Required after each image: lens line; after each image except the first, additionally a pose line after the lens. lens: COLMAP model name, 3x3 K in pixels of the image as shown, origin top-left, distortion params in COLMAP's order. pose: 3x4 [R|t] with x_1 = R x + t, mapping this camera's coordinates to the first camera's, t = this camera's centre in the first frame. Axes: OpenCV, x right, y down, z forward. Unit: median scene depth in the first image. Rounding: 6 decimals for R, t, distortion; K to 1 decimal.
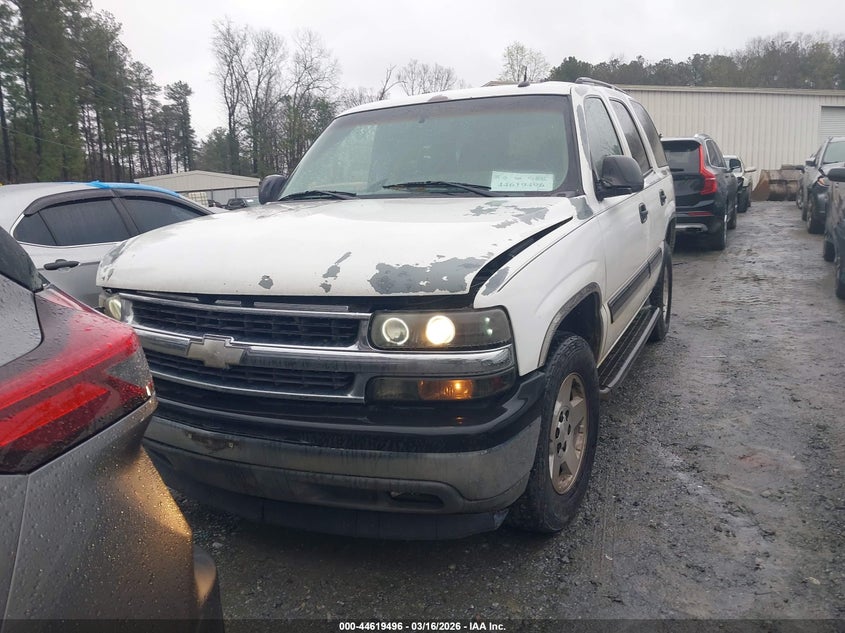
lens RADIAL K [[670.6, 0, 423.0], [0, 670.6, 303.1], [0, 0, 1]] dist [0.002373, -0.006765]
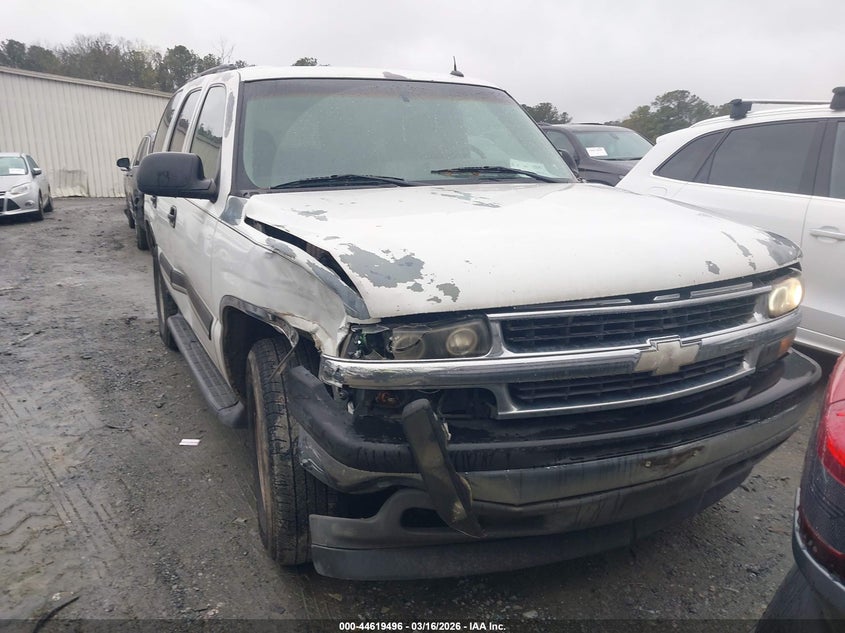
lens RADIAL K [[670.6, 0, 423.0], [0, 670.6, 303.1], [0, 0, 1]] dist [0.002373, -0.006765]
pose [[0.611175, -0.124795, 0.781595, -1.118386], [0.123321, 0.990446, 0.061710, -0.083108], [-0.781829, 0.058672, 0.620726, 0.675862]]
